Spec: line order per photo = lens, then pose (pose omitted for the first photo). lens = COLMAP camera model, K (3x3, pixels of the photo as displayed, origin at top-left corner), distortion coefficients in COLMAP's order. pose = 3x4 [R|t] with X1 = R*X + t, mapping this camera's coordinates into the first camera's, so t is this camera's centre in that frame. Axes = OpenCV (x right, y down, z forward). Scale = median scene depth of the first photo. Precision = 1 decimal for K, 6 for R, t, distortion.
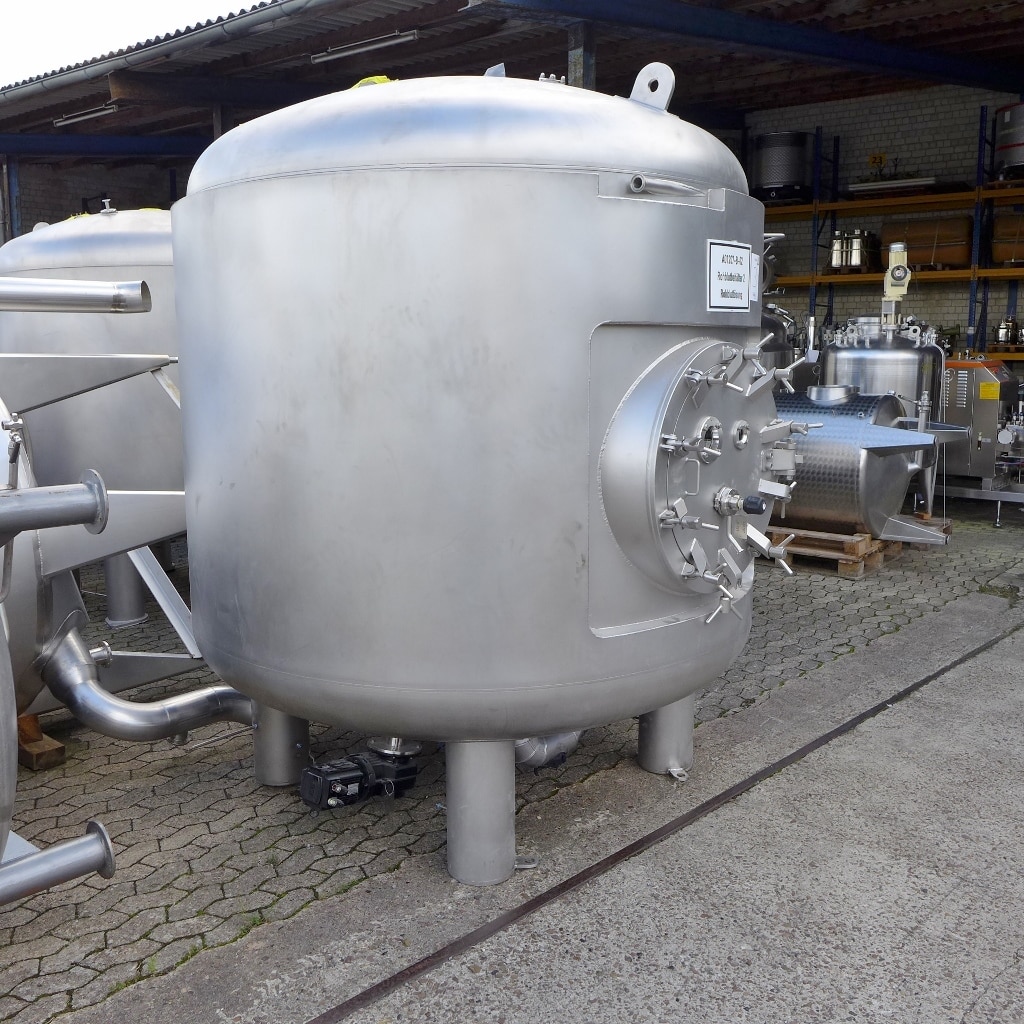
lens RADIAL K [[977.1, 0, 503.6], [0, 977.1, 501.3], [0, 0, 1]] dist [-0.038606, 0.000000]
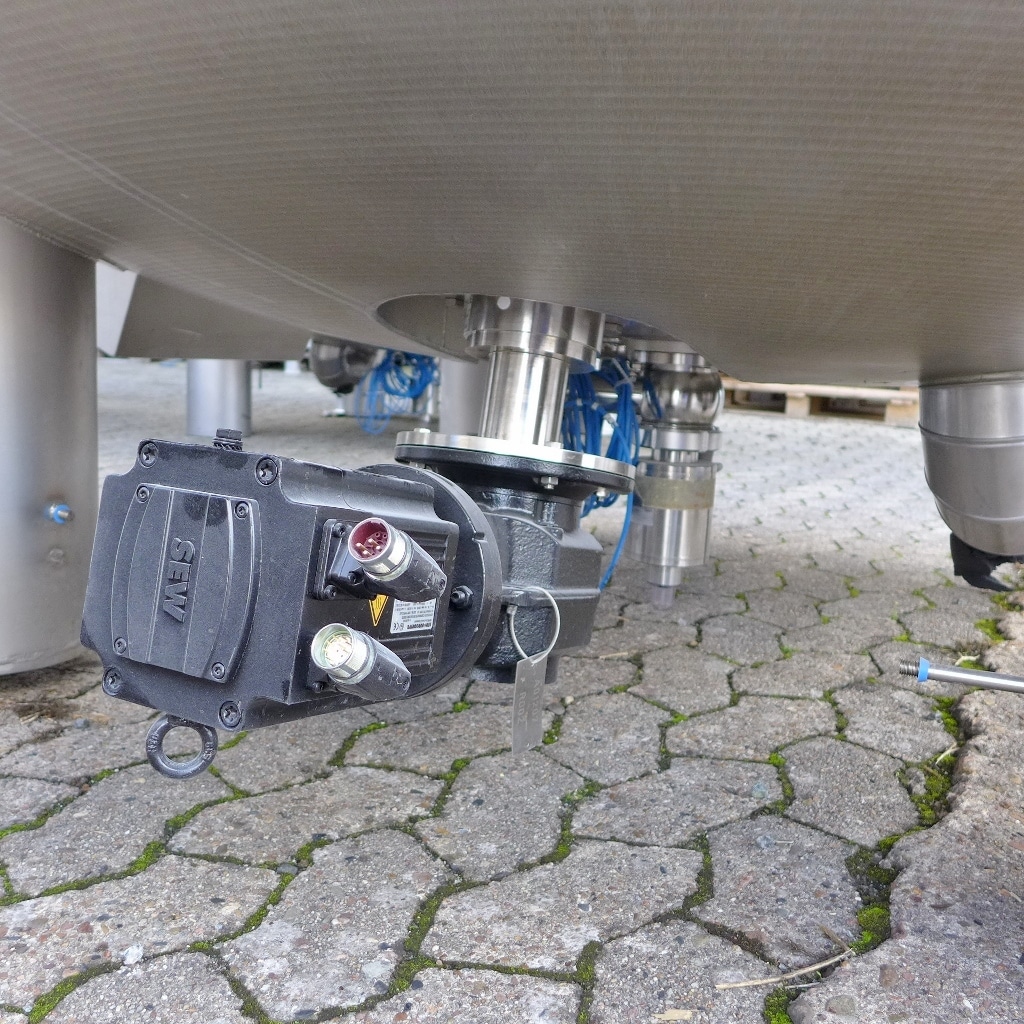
lens RADIAL K [[977.1, 0, 510.6], [0, 977.1, 513.1], [0, 0, 1]] dist [-0.038606, 0.000000]
pose [[0.968268, 0.016656, 0.249357, -0.175151], [-0.022297, 0.999555, 0.019818, 0.266351], [-0.248916, -0.024749, 0.968209, 0.802254]]
